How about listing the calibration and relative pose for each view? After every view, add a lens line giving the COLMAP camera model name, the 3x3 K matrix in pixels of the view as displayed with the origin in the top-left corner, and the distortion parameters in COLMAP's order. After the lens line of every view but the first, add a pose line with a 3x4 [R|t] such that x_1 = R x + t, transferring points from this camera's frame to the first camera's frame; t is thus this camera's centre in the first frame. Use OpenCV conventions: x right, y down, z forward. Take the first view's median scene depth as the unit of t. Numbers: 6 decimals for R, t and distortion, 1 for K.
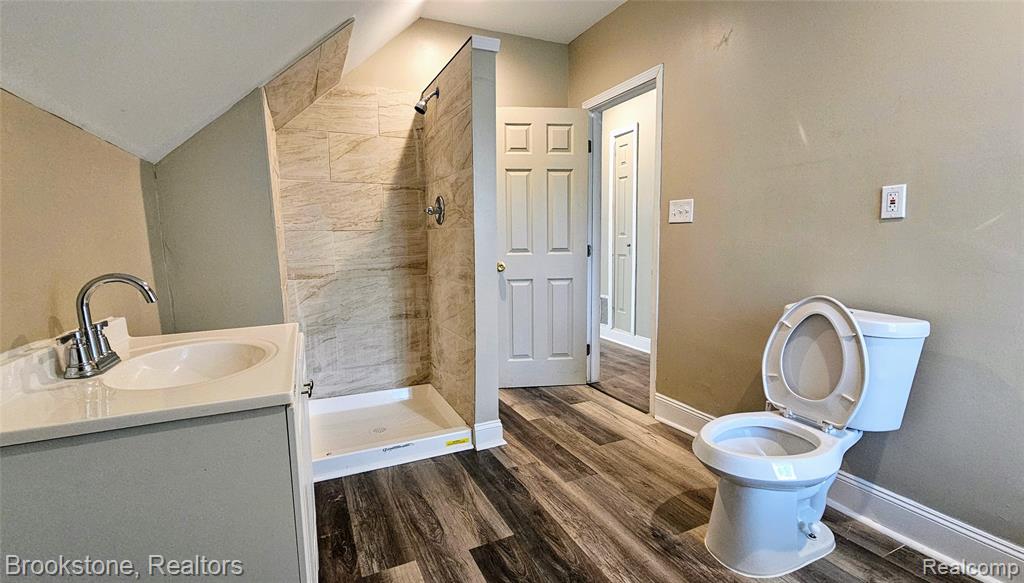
lens RADIAL K [[484.1, 0, 519.1], [0, 484.1, 290.9], [0, 0, 1]] dist [0.003286, 0.000582]
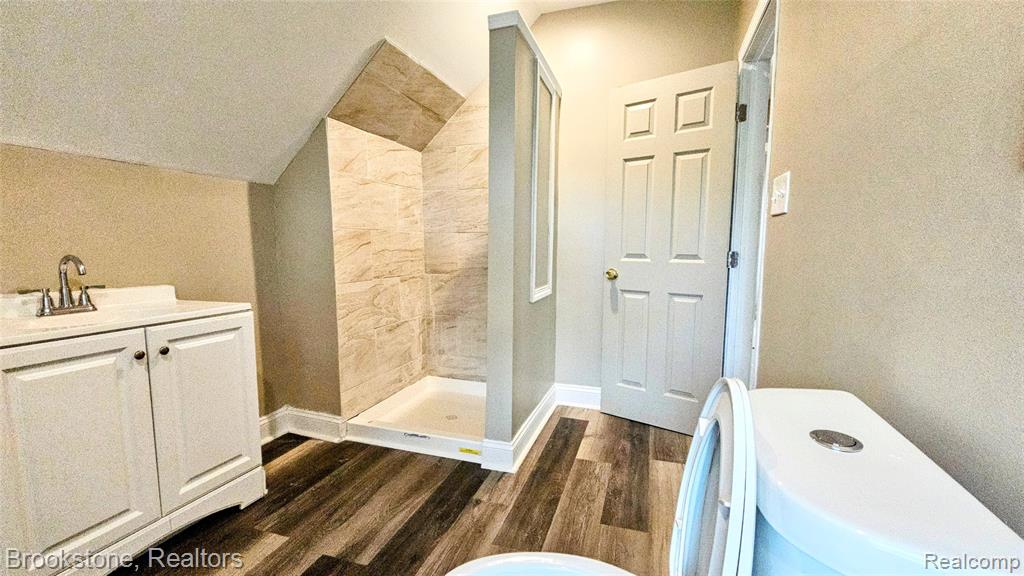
lens RADIAL K [[439.3, 0, 505.3], [0, 439.3, 288.5], [0, 0, 1]] dist [-0.001719, -0.000461]
pose [[0.707576, 0.083751, -0.701656, 0.492053], [-0.089380, 0.995584, 0.028700, -0.038764], [0.700961, 0.042406, 0.711937, 0.406786]]
